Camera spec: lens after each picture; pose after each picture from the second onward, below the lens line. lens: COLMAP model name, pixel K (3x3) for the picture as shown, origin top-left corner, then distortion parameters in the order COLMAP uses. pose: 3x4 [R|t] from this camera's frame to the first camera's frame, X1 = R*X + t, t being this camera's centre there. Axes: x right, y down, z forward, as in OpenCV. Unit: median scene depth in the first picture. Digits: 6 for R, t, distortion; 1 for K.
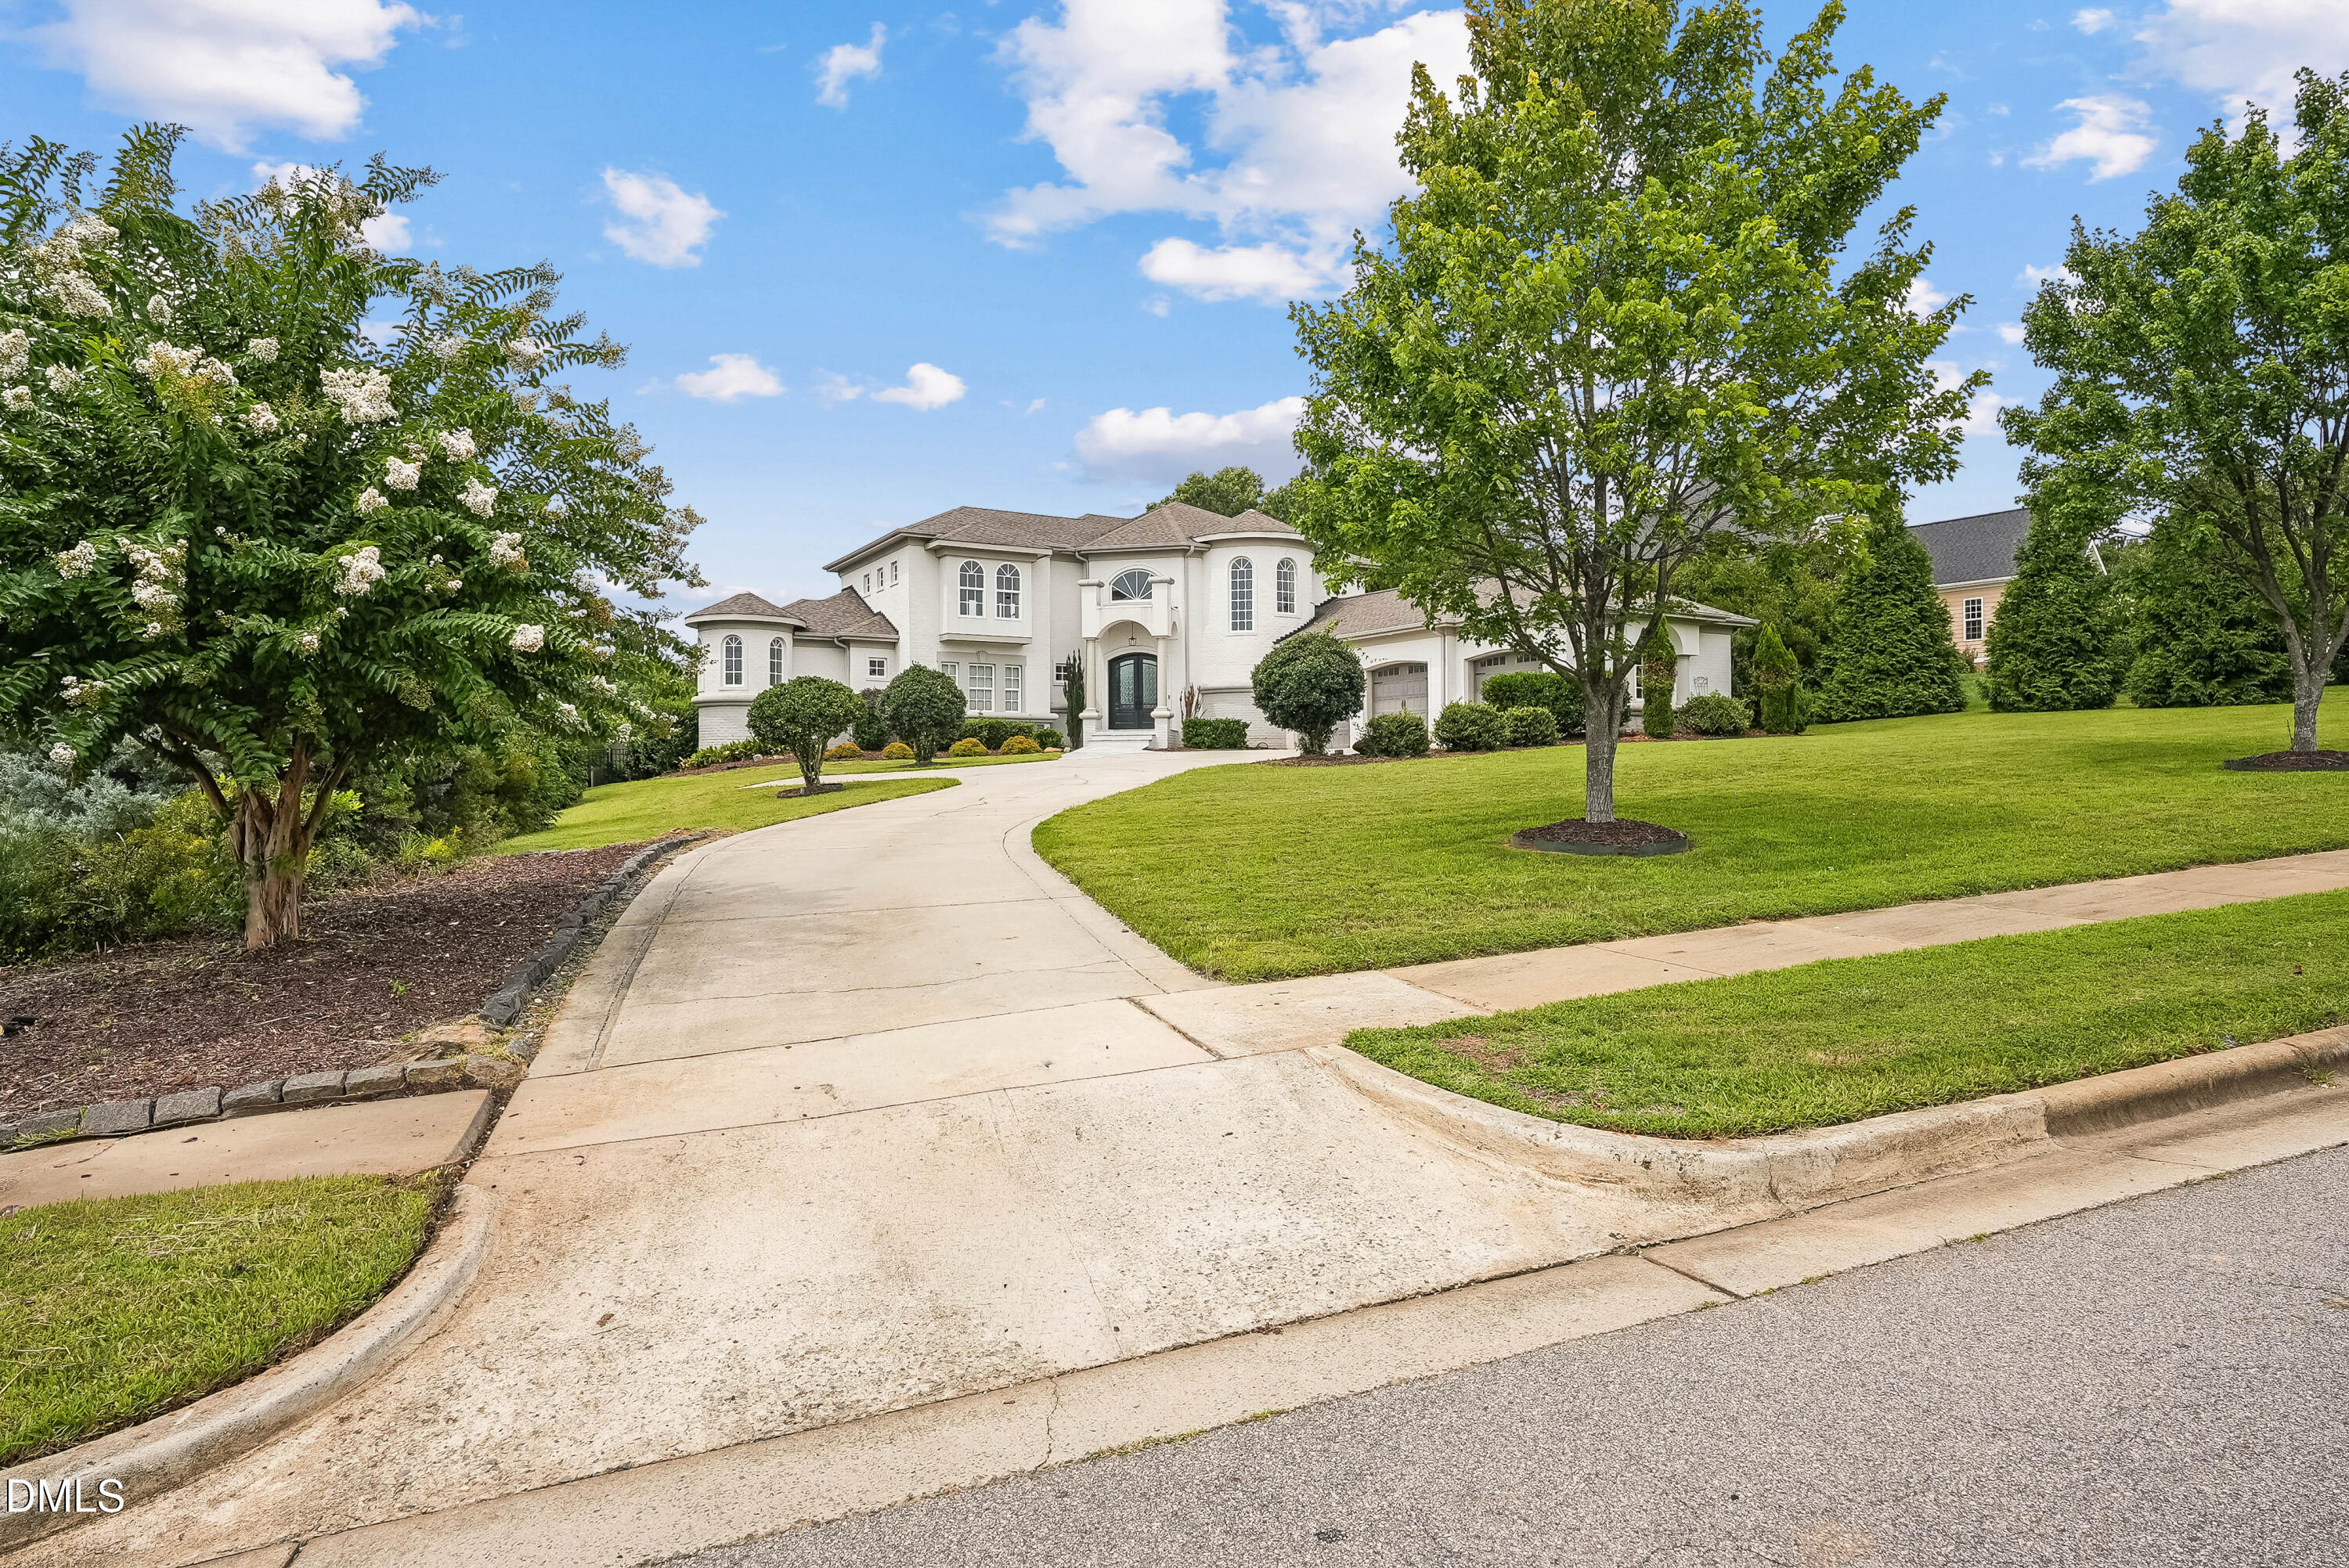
lens RADIAL K [[1360.8, 0, 1113.8], [0, 1360.8, 760.0], [0, 0, 1]] dist [-0.004812, 0.000817]
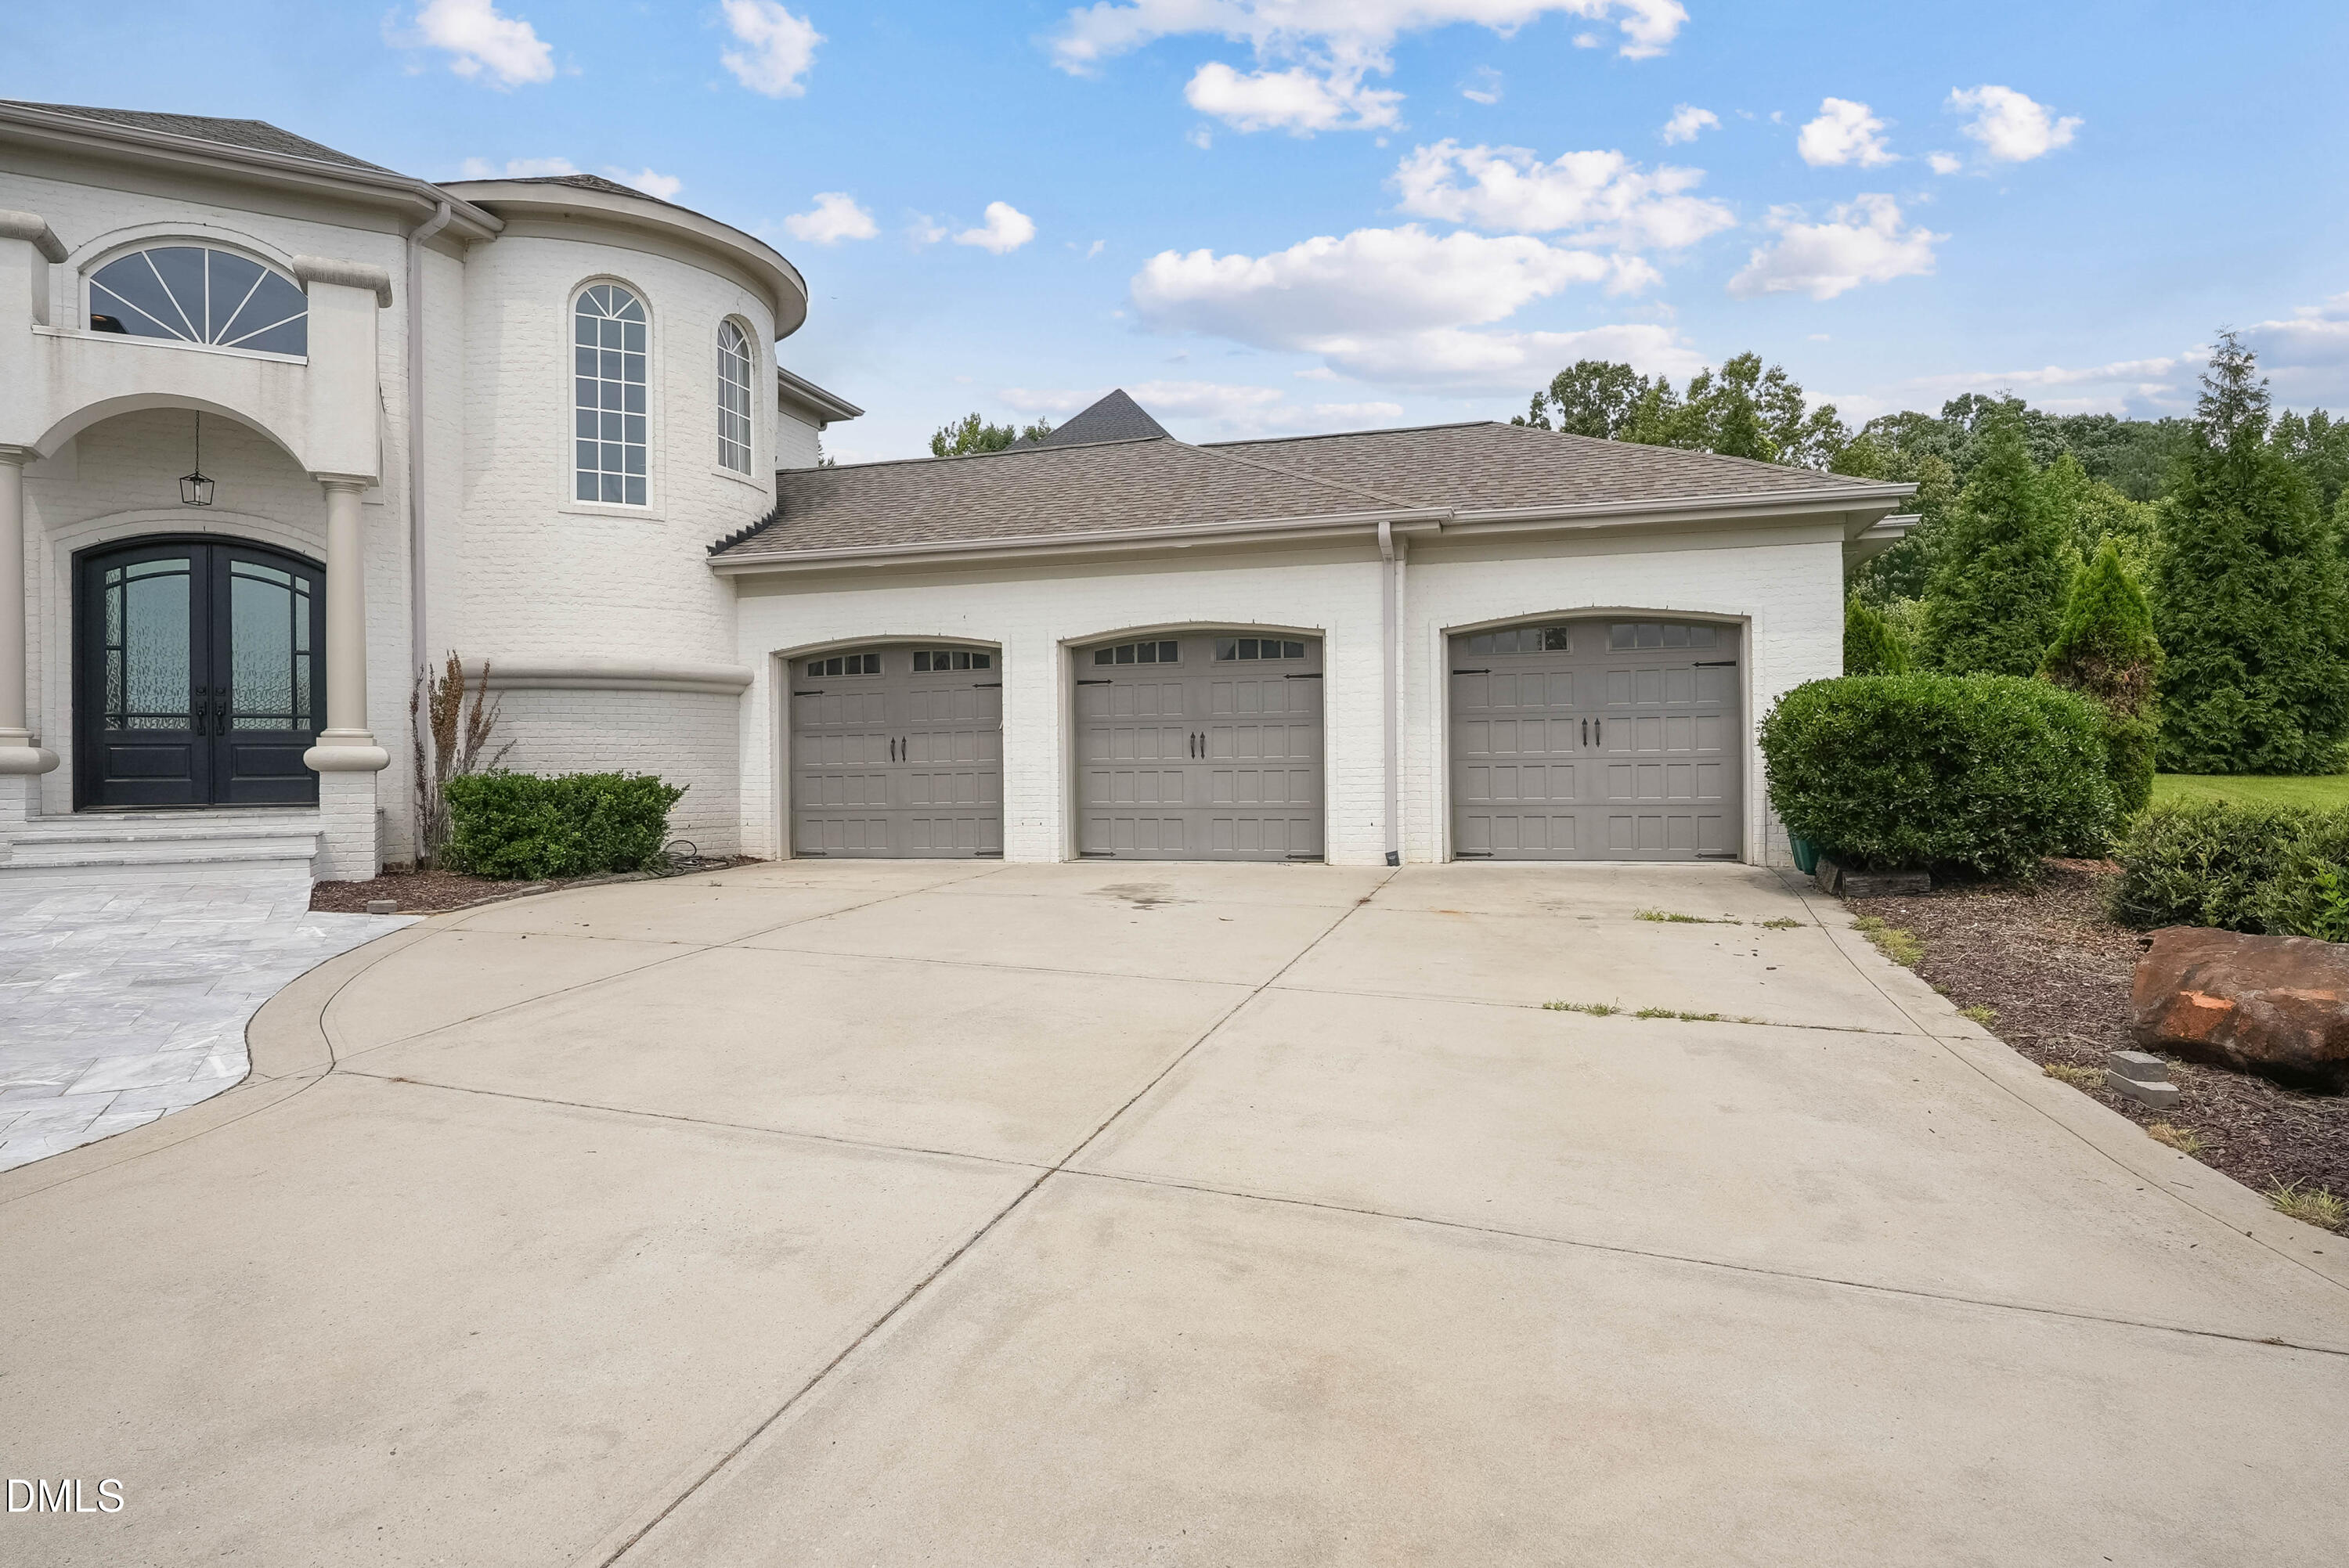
lens RADIAL K [[1307.0, 0, 1174.6], [0, 1307.0, 761.5], [0, 0, 1]] dist [-0.002460, 0.001227]
pose [[0.710256, 0.001679, 0.703942, -0.032531], [-0.003172, 0.999995, 0.000815, -0.032953], [-0.703936, -0.002812, 0.710257, 0.678294]]
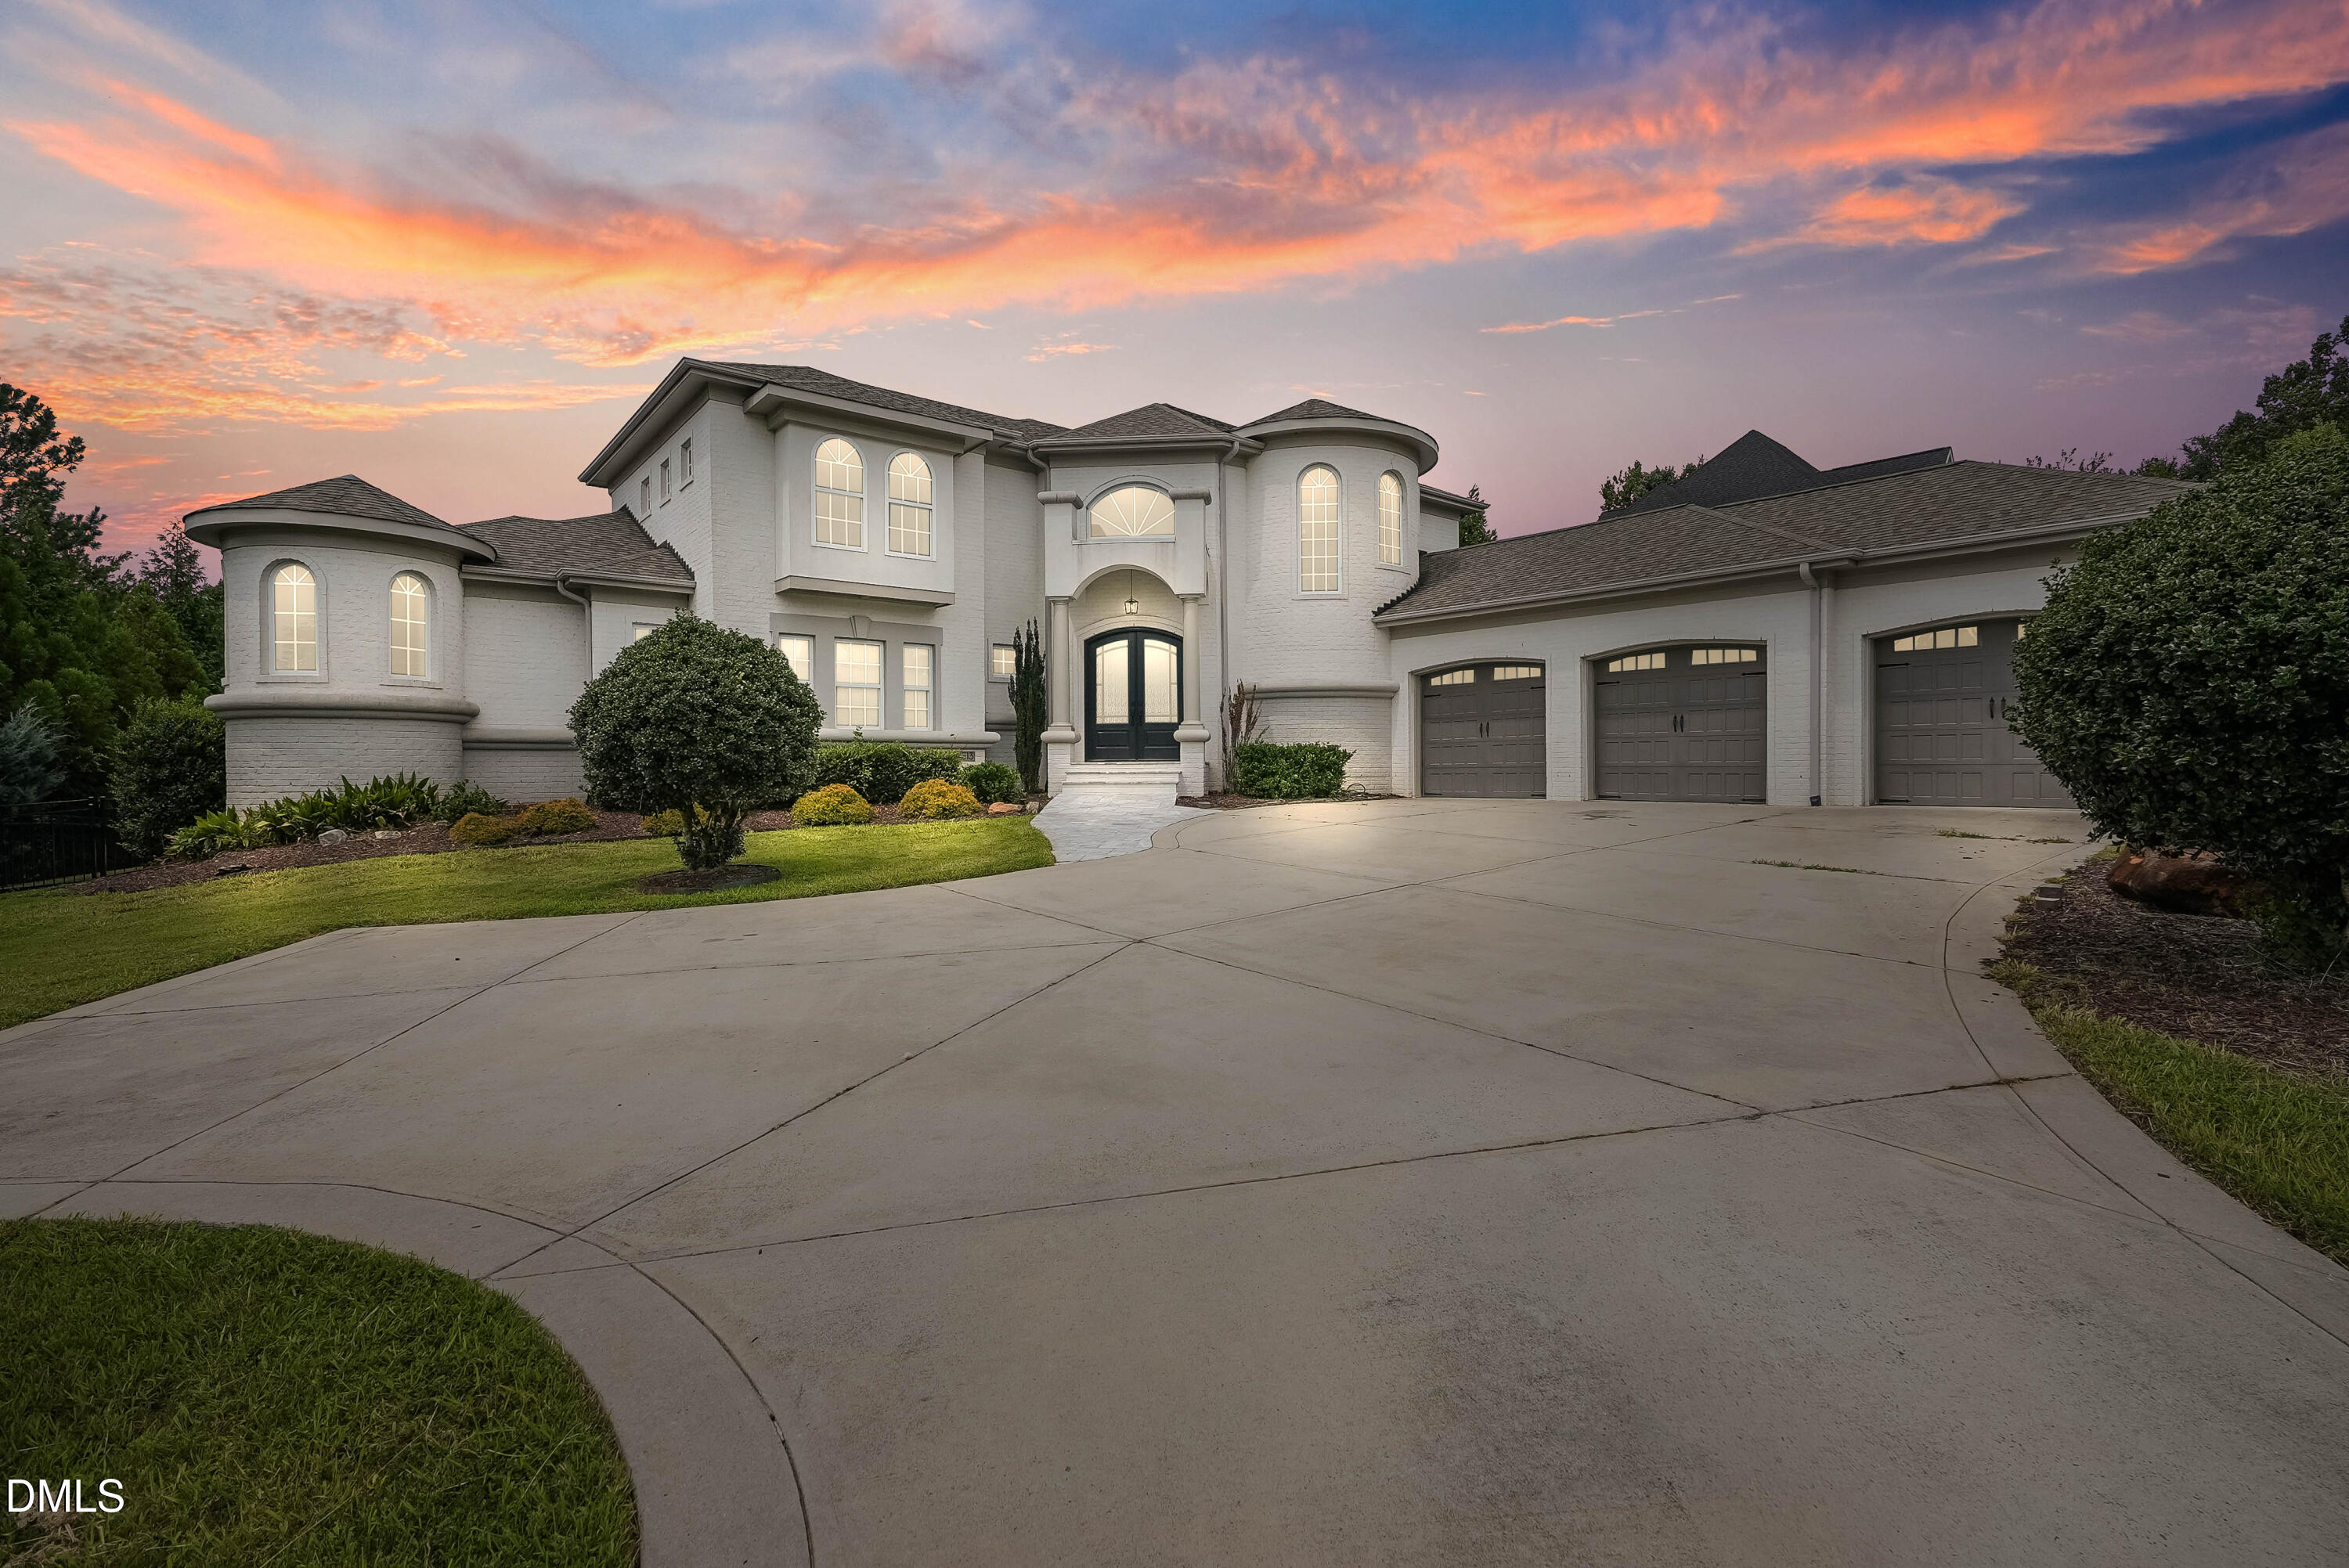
lens RADIAL K [[1067.2, 0, 1169.5], [0, 1067.2, 762.2], [0, 0, 1]] dist [-0.004720, 0.001170]
pose [[0.983715, -0.001222, 0.179730, -0.052181], [-0.000951, 0.999927, 0.012007, -0.027264], [-0.179732, -0.011982, 0.983643, 0.559823]]
